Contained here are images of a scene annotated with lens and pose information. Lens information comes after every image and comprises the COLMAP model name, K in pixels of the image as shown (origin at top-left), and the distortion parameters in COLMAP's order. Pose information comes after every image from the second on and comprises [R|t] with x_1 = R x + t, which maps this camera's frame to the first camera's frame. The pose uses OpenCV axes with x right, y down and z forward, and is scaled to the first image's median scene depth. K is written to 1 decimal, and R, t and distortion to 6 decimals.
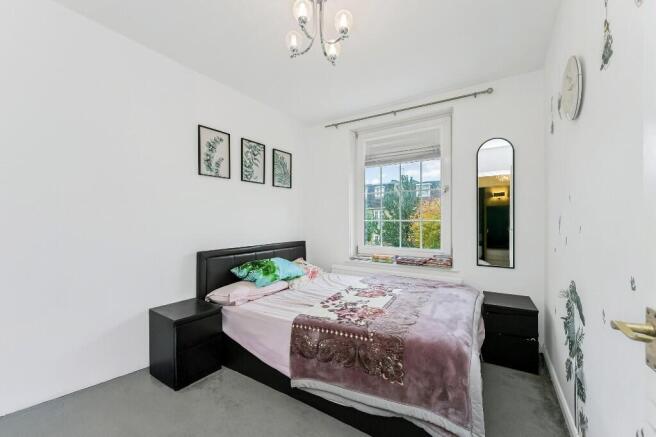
lens RADIAL K [[261.6, 0, 324.9], [0, 261.6, 221.0], [0, 0, 1]] dist [0.003305, 0.000590]
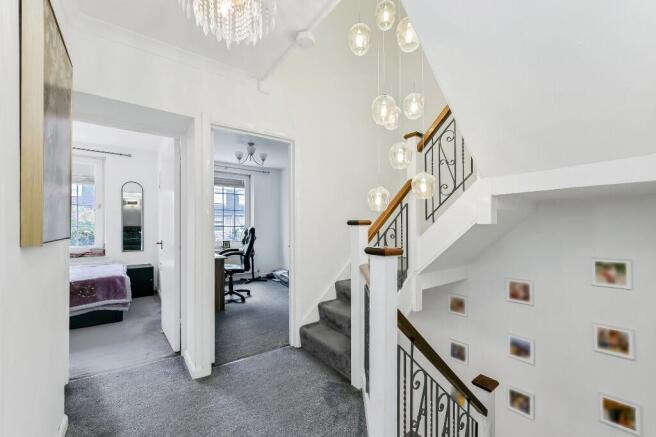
lens RADIAL K [[261.6, 0, 325.6], [0, 261.6, 224.7], [0, 0, 1]] dist [0.003305, 0.000590]
pose [[0.339320, 0.001599, 0.940669, -0.562758], [0.004039, 0.999987, -0.003157, 0.000987], [-0.940662, 0.004871, 0.339310, -0.813109]]
